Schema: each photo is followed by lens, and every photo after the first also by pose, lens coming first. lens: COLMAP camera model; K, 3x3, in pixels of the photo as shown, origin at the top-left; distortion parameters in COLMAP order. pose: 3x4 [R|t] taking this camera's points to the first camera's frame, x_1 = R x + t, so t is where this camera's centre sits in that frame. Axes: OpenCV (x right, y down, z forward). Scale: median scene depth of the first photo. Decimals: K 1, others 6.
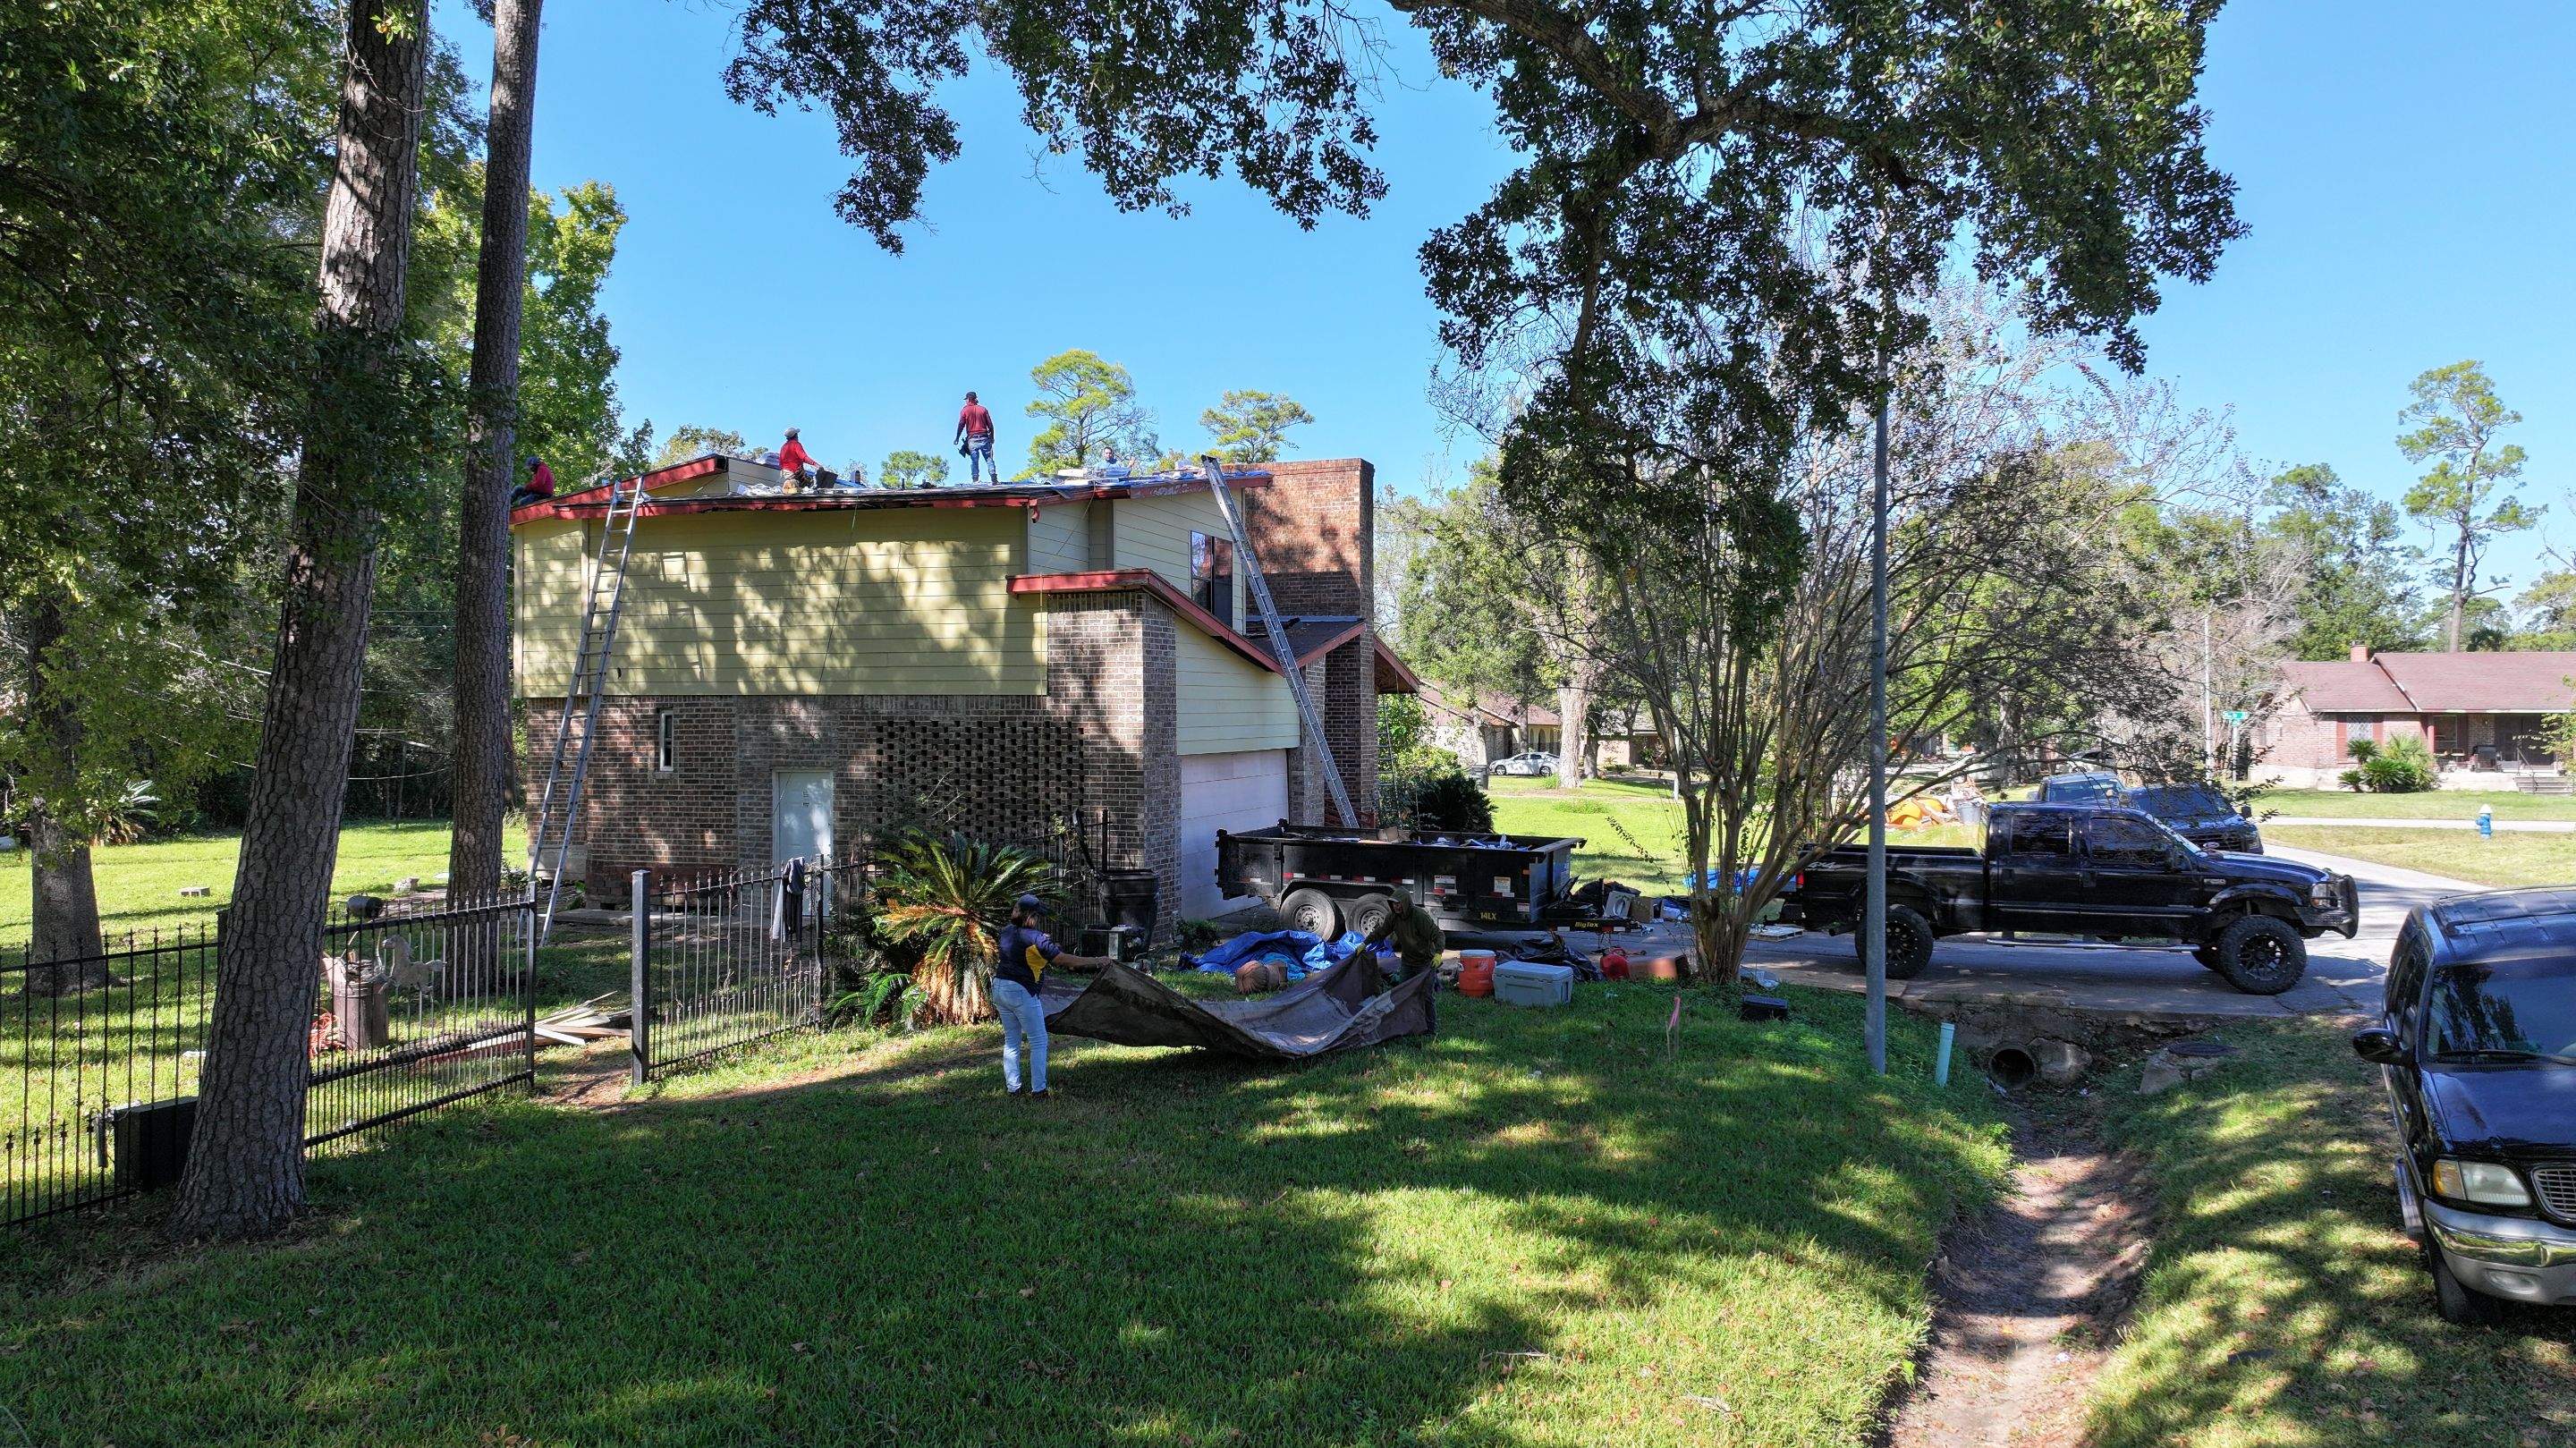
lens RADIAL K [[1796.5, 0, 1295.6], [0, 1796.5, 704.5], [0, 0, 1]] dist [-0.002281, 0.020653]
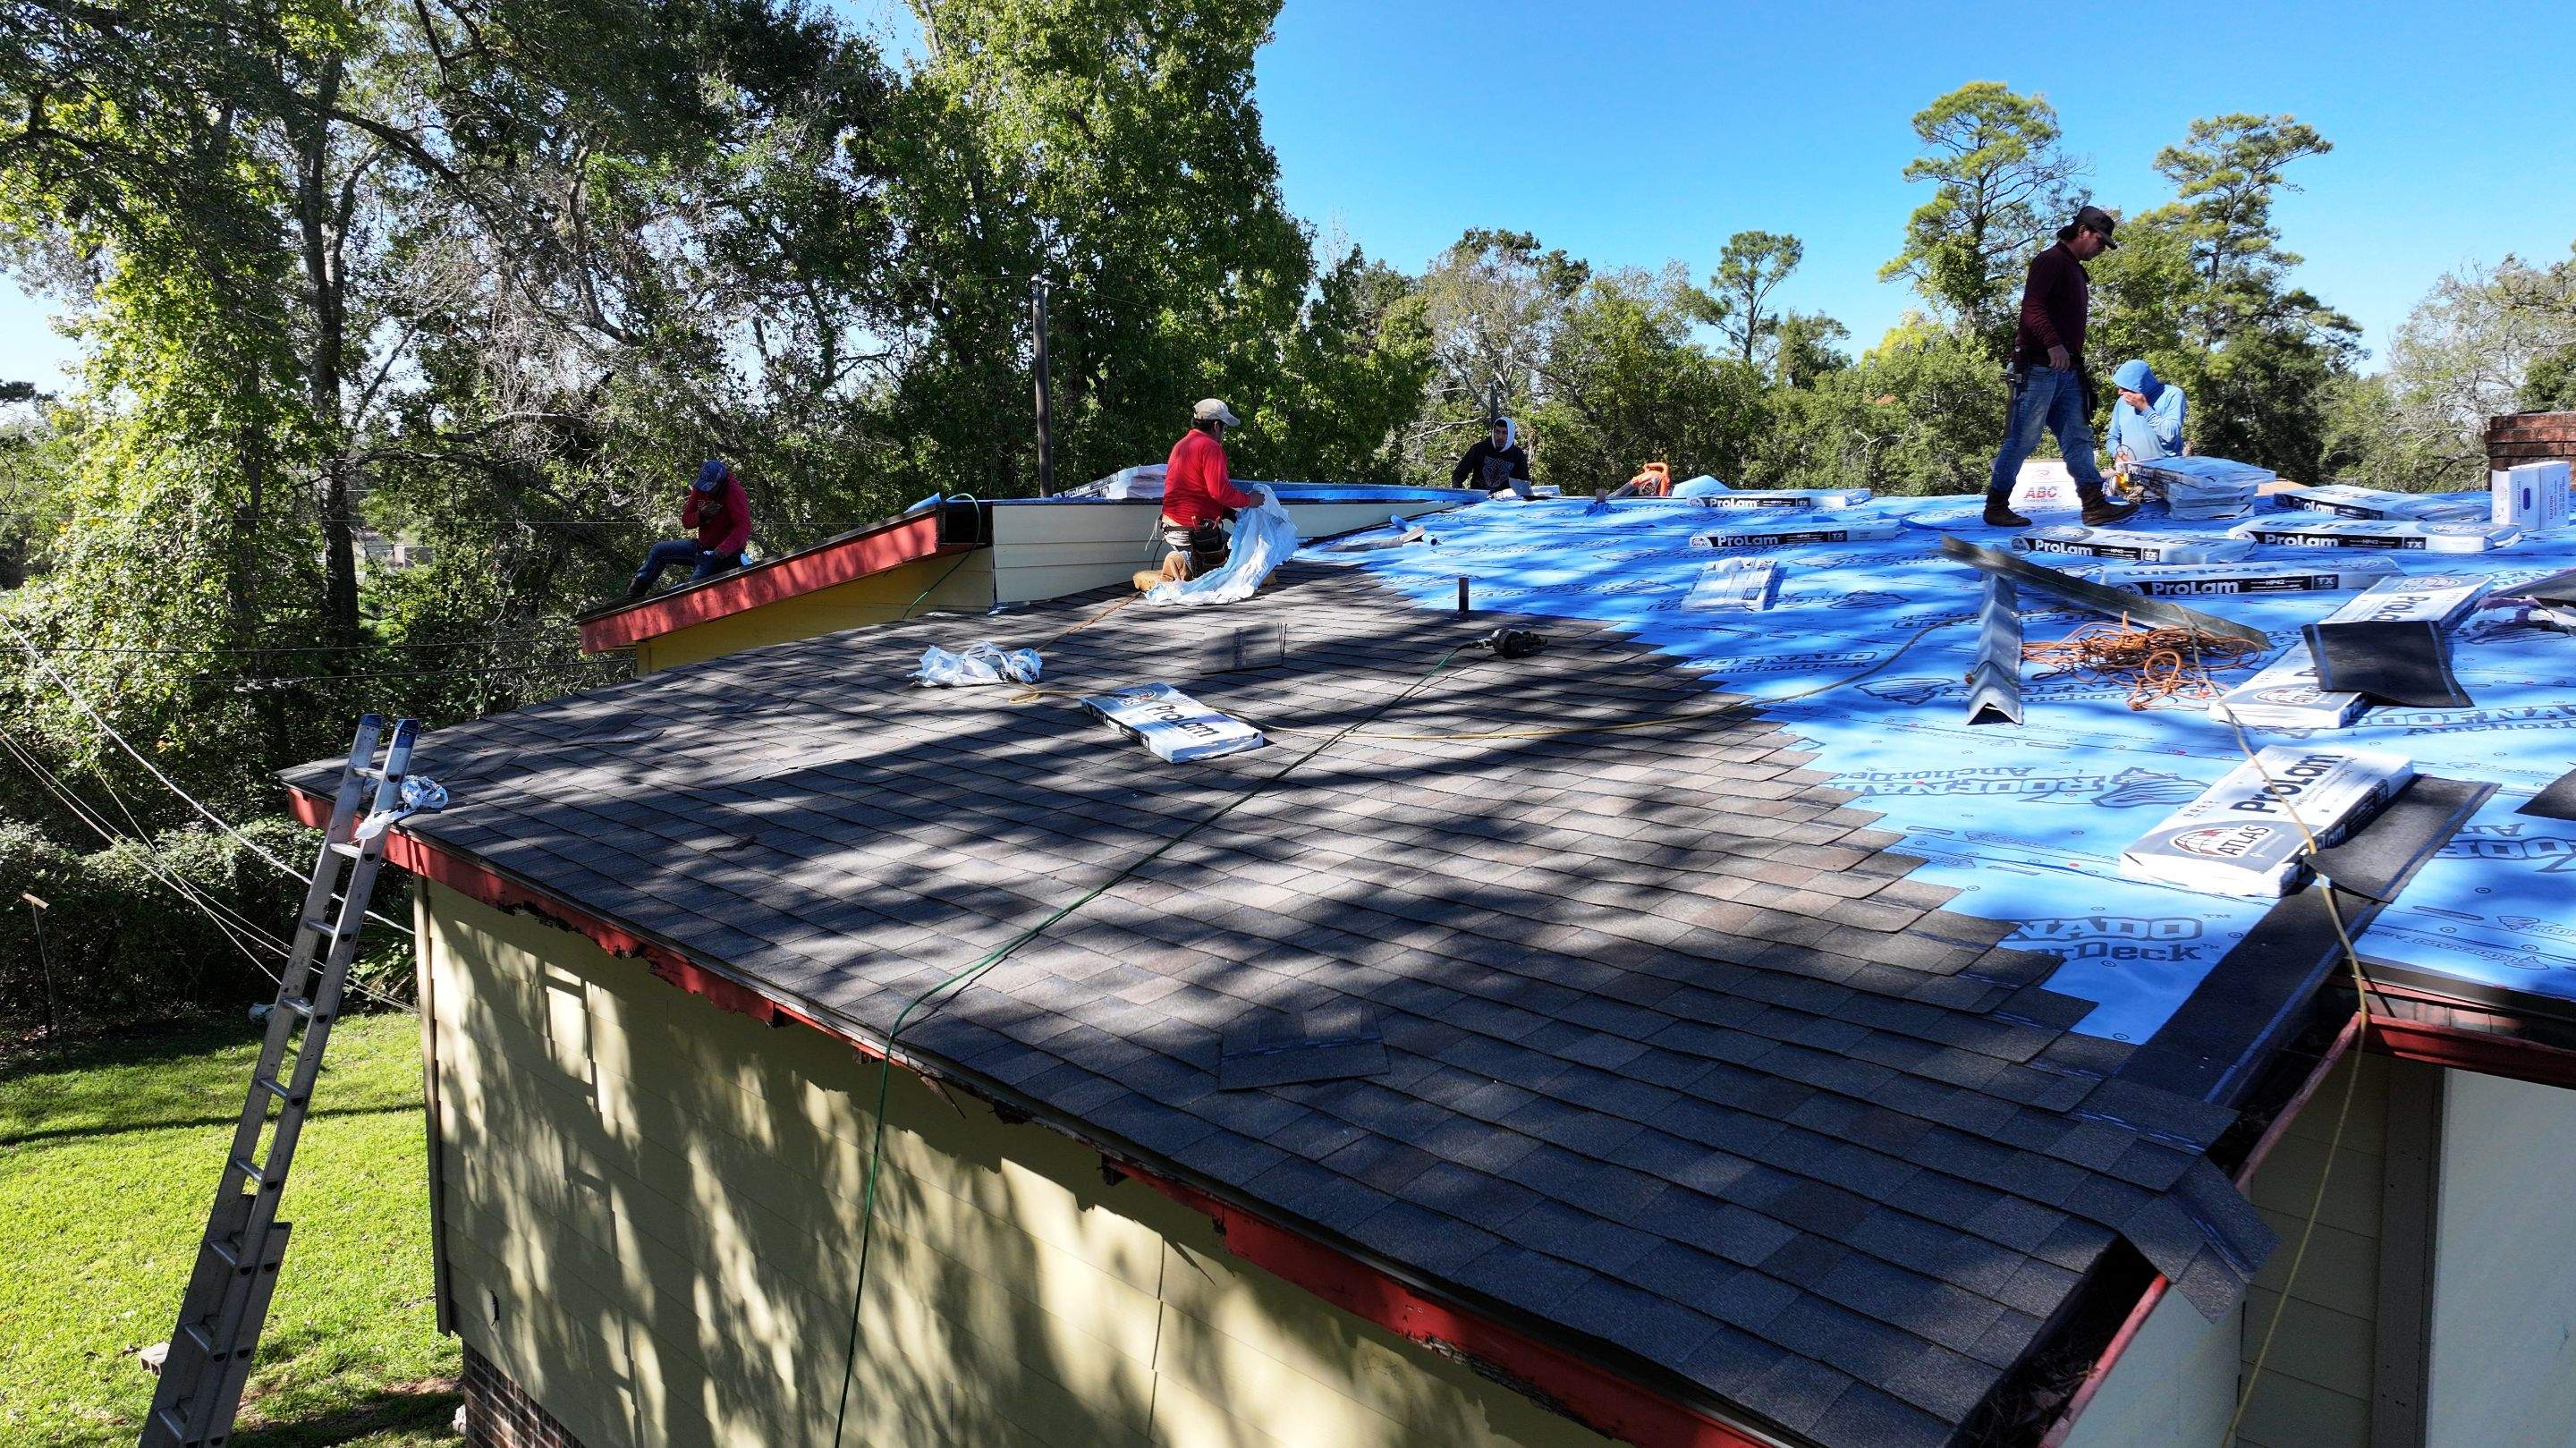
lens RADIAL K [[1796.5, 0, 1301.3], [0, 1796.5, 731.2], [0, 0, 1]] dist [-0.002281, 0.020653]
pose [[0.894497, 0.051884, -0.444053, -0.030609], [0.010229, 0.990608, 0.136349, -0.038990], [0.446957, -0.126506, 0.885565, 0.200482]]
